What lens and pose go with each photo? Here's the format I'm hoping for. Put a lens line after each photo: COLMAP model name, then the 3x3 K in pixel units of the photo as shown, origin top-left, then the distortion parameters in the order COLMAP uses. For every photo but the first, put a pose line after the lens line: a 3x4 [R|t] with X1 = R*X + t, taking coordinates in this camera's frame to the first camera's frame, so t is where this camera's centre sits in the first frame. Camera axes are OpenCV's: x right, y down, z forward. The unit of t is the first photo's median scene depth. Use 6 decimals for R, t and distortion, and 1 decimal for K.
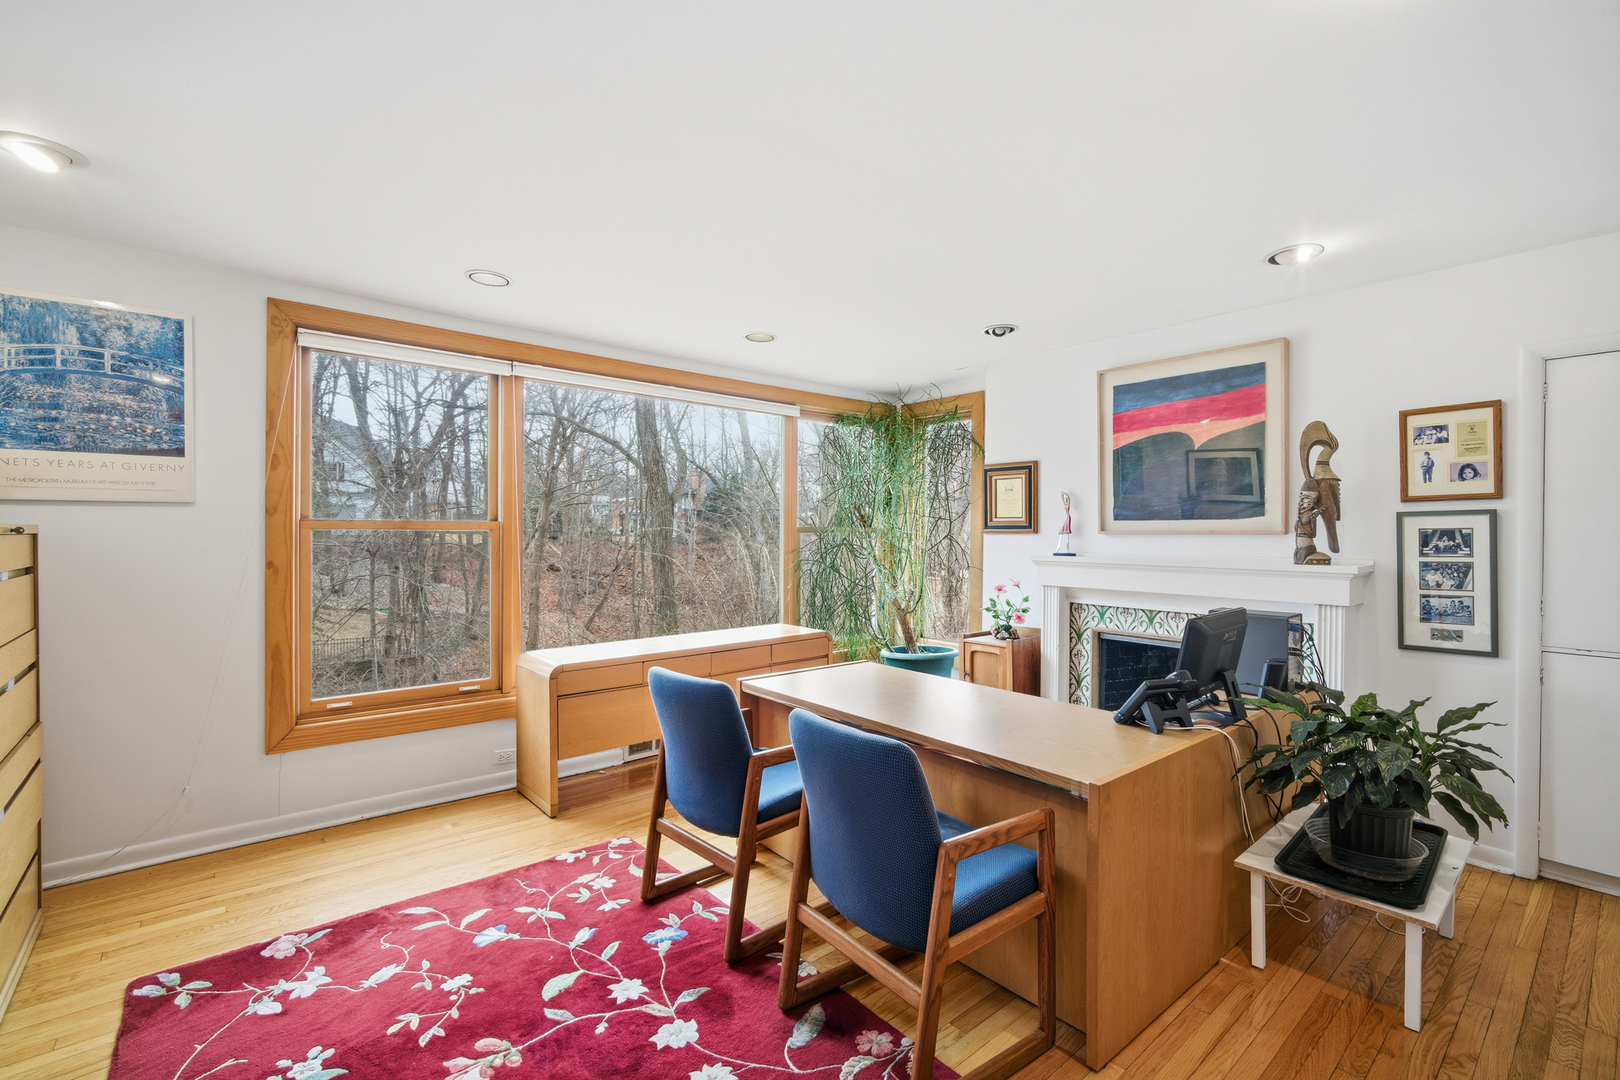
lens RADIAL K [[710.1, 0, 810.0], [0, 710.1, 540.0], [0, 0, 1]] dist [-0.002707, -0.000068]
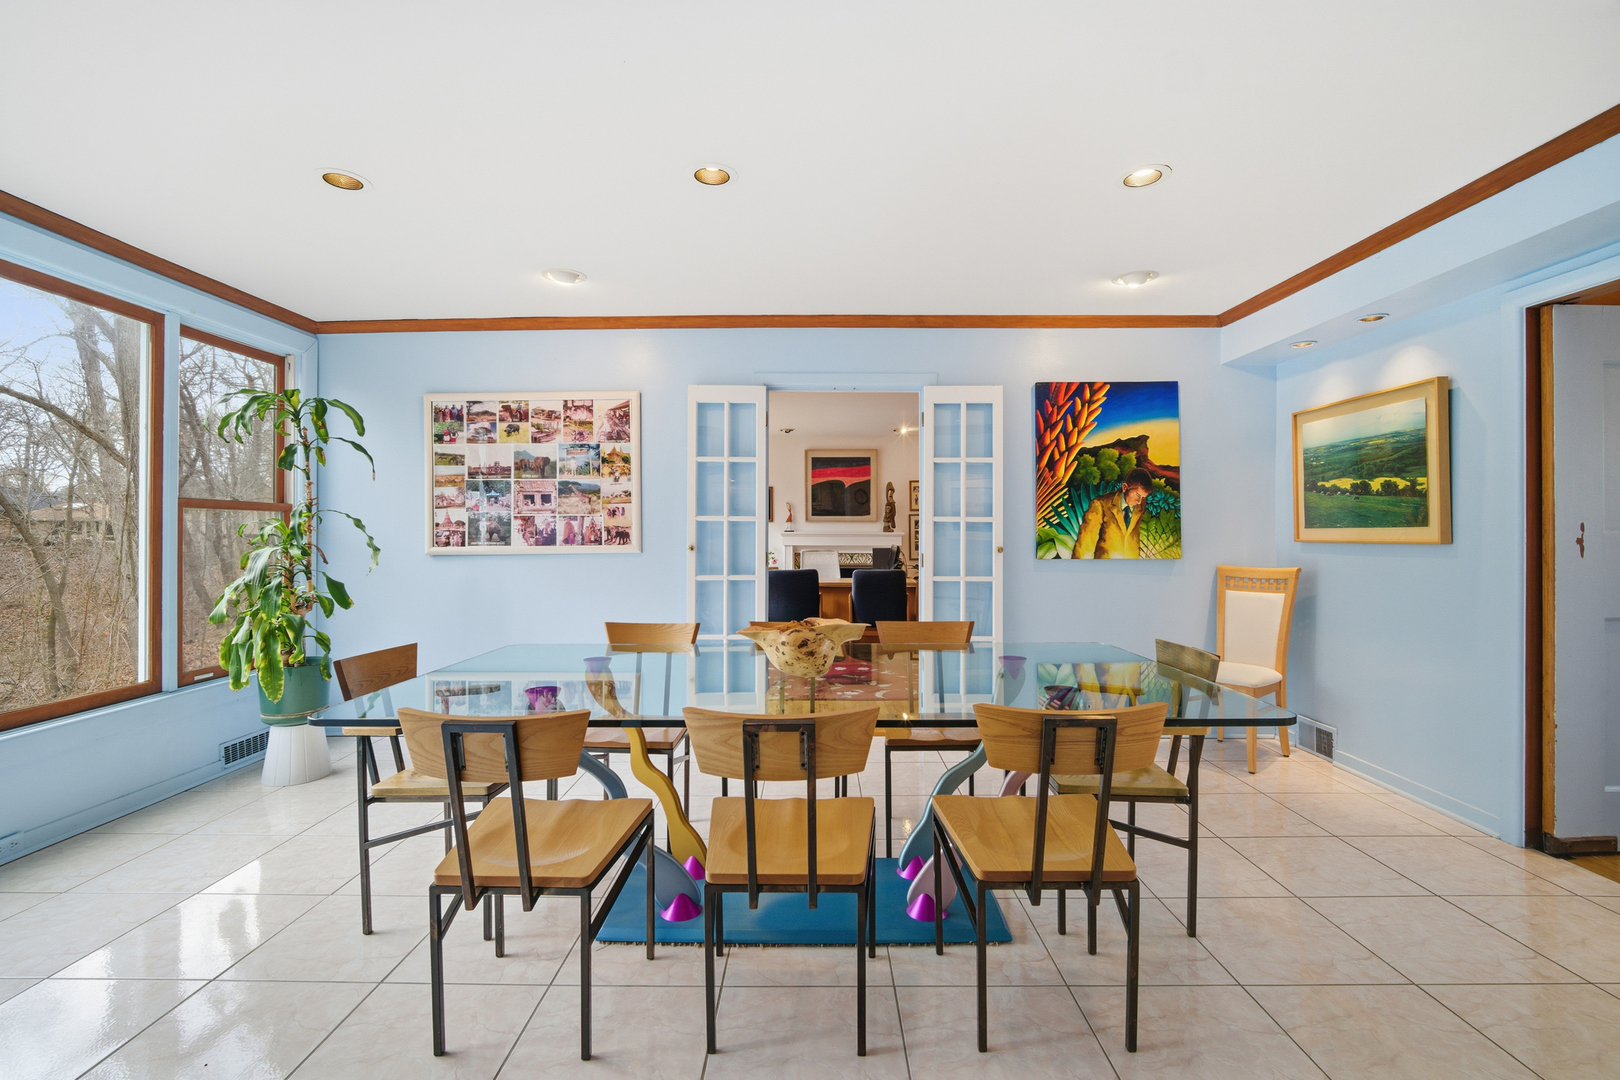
lens RADIAL K [[710.1, 0, 810.0], [0, 710.1, 540.0], [0, 0, 1]] dist [-0.002707, -0.000068]
pose [[0.655190, -0.010701, 0.755388, -1.598755], [0.010892, 0.999930, 0.004718, 0.047719], [-0.755386, 0.005137, 0.655260, -0.607151]]
